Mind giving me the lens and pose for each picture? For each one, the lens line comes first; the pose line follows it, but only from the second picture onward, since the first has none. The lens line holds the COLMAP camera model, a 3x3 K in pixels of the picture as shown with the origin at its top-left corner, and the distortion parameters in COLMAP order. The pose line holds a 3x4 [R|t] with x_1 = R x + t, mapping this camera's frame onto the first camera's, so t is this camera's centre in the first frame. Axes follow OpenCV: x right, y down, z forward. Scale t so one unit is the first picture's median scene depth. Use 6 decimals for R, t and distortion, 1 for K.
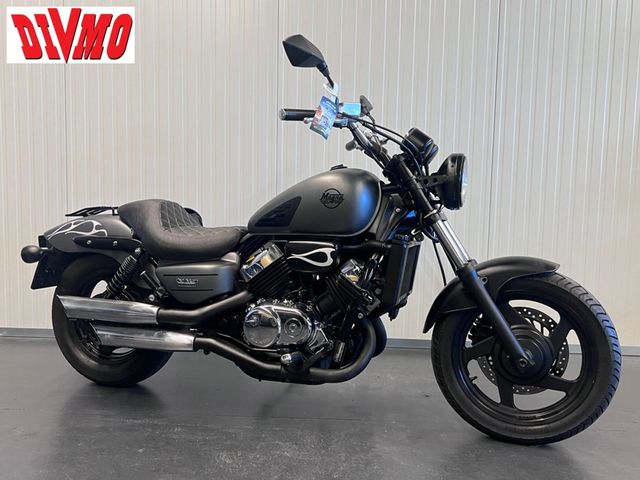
lens RADIAL K [[584.0, 0, 320.0], [0, 584.0, 240.0], [0, 0, 1]] dist [0.166437, -0.421610]
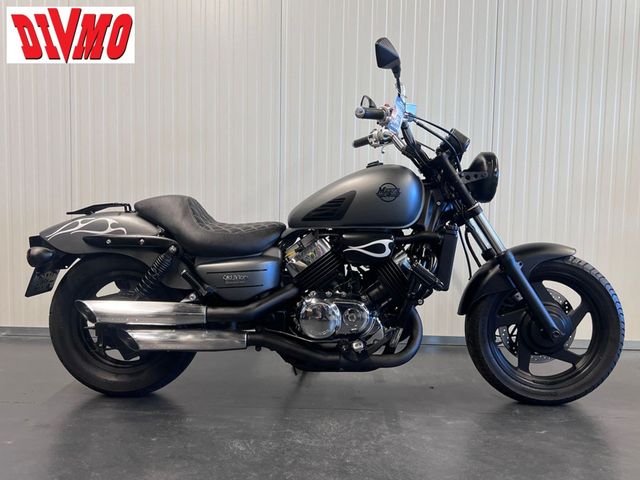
lens RADIAL K [[584.0, 0, 320.0], [0, 584.0, 240.0], [0, 0, 1]] dist [0.166437, -0.421610]
pose [[0.956242, -0.024034, 0.291587, -0.385906], [0.025472, 0.999675, -0.001136, 0.011983], [-0.291465, 0.008514, 0.956544, 0.022075]]
